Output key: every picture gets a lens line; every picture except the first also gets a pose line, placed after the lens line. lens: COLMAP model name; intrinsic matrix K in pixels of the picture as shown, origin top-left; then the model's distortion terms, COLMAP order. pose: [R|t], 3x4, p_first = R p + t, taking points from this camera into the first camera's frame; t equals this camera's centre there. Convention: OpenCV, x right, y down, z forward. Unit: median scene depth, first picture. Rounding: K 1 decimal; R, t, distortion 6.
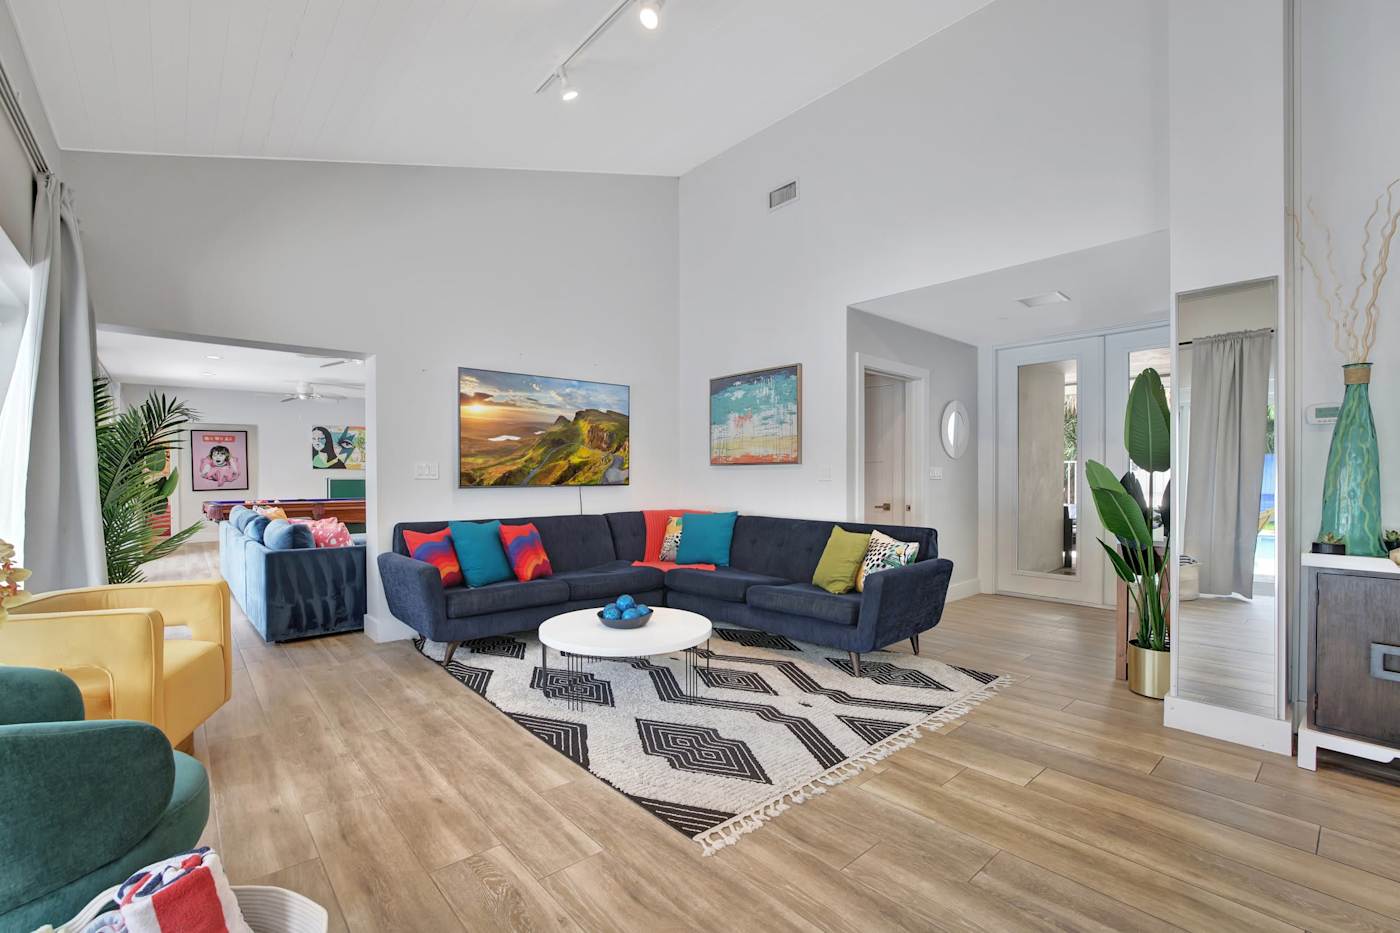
lens RADIAL K [[606.0, 0, 694.1], [0, 606.0, 486.1], [0, 0, 1]] dist [-0.017440, 0.000583]
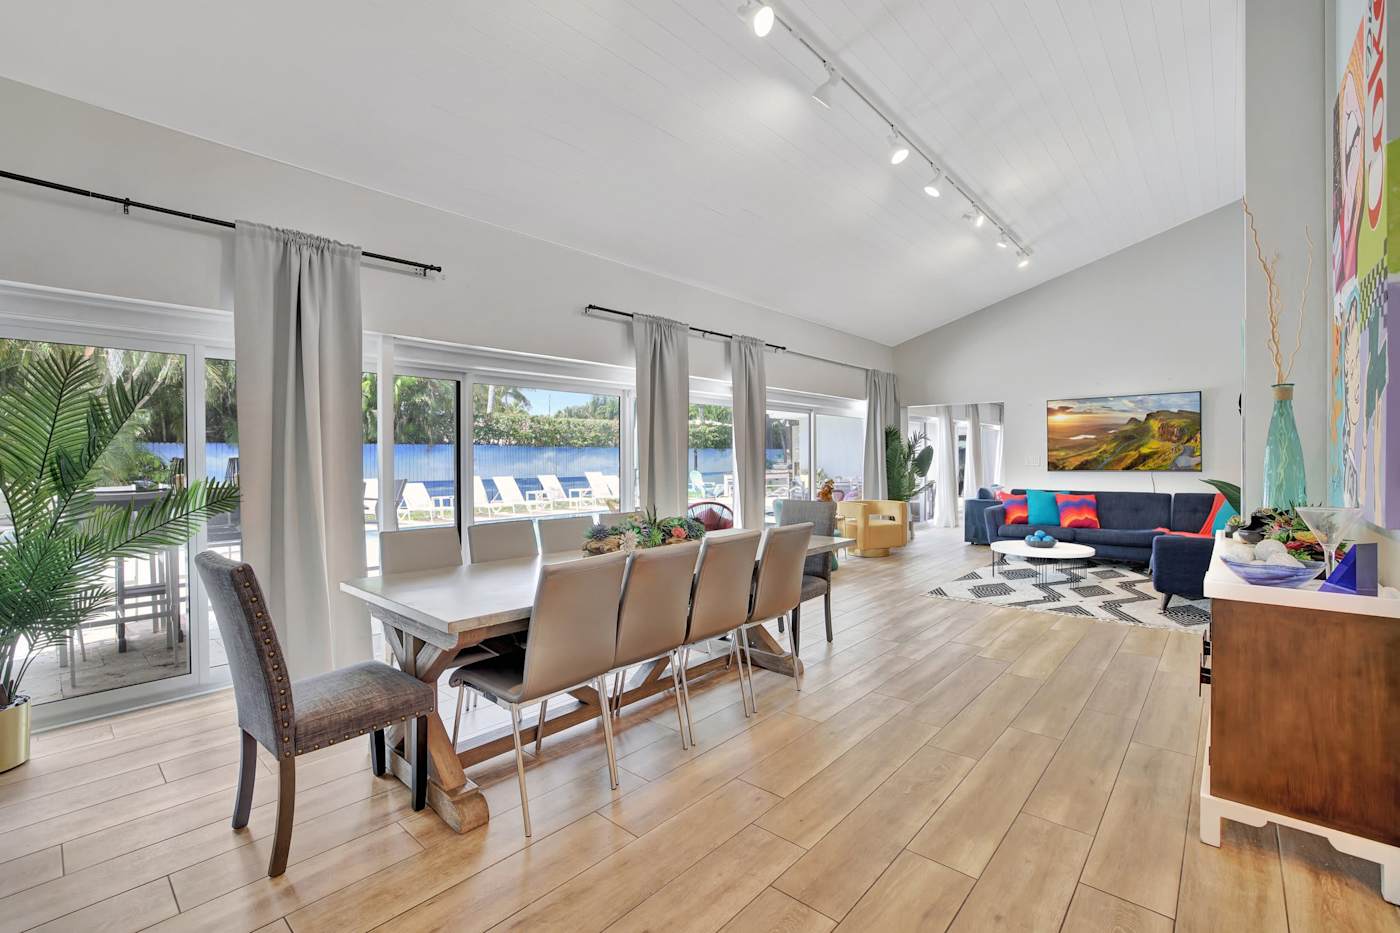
lens RADIAL K [[602.6, 0, 694.0], [0, 602.6, 459.4], [0, 0, 1]] dist [-0.020453, -0.000075]
pose [[0.122391, -0.003888, -0.992474, 1.135084], [-0.000789, 0.999992, -0.004014, -0.020628], [0.992482, 0.001274, 0.122387, -0.189469]]
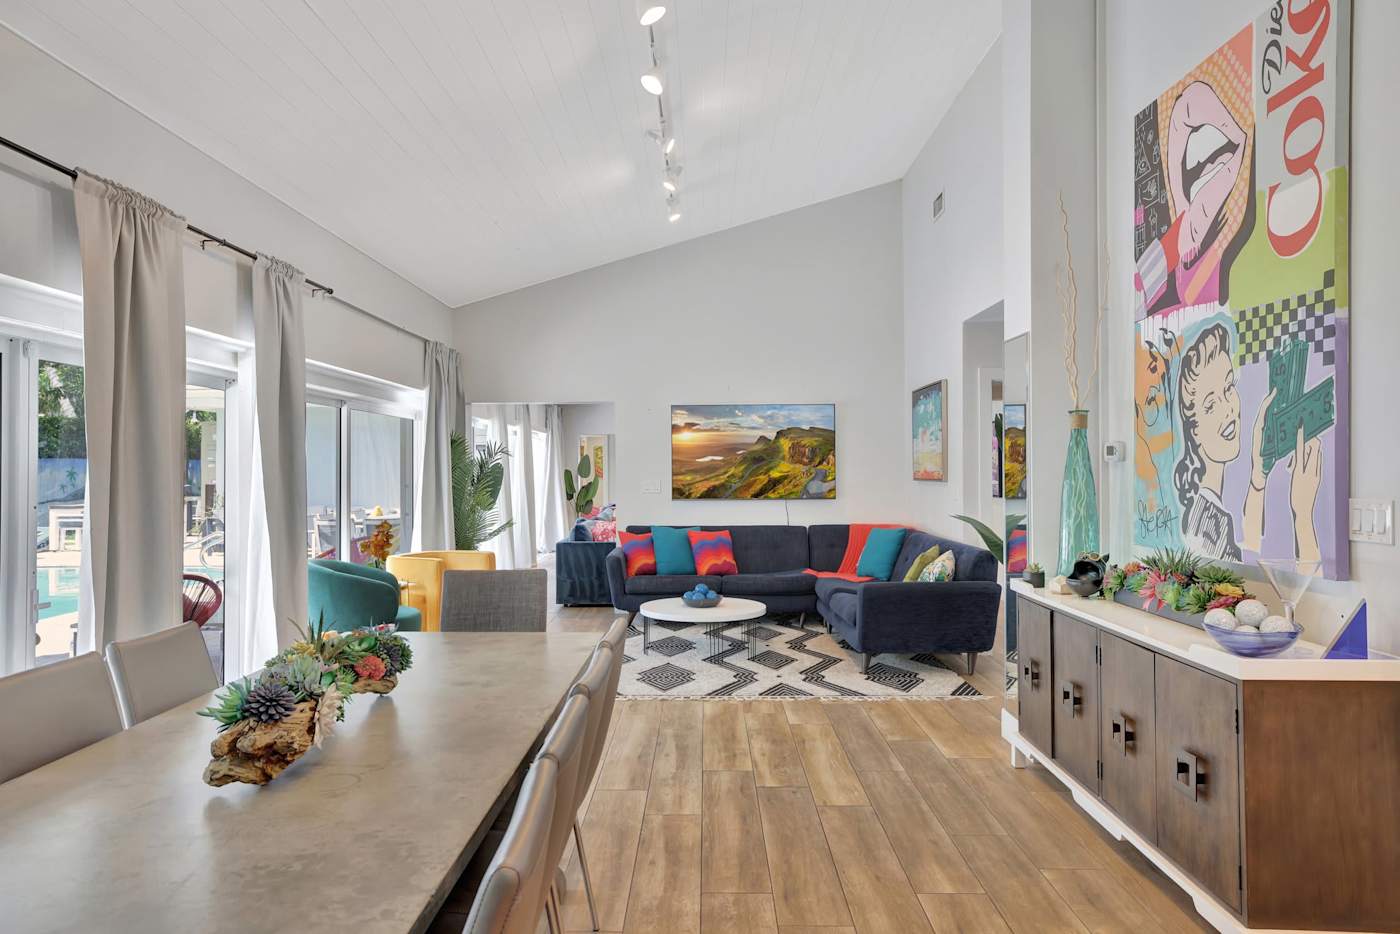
lens RADIAL K [[902.2, 0, 675.5], [0, 902.2, 466.1], [0, 0, 1]] dist [0.001161, 0.000096]
pose [[0.732136, -0.011364, -0.681064, 0.884489], [0.002730, 0.999902, -0.013748, -0.040651], [0.681153, 0.008206, 0.732095, -0.371179]]
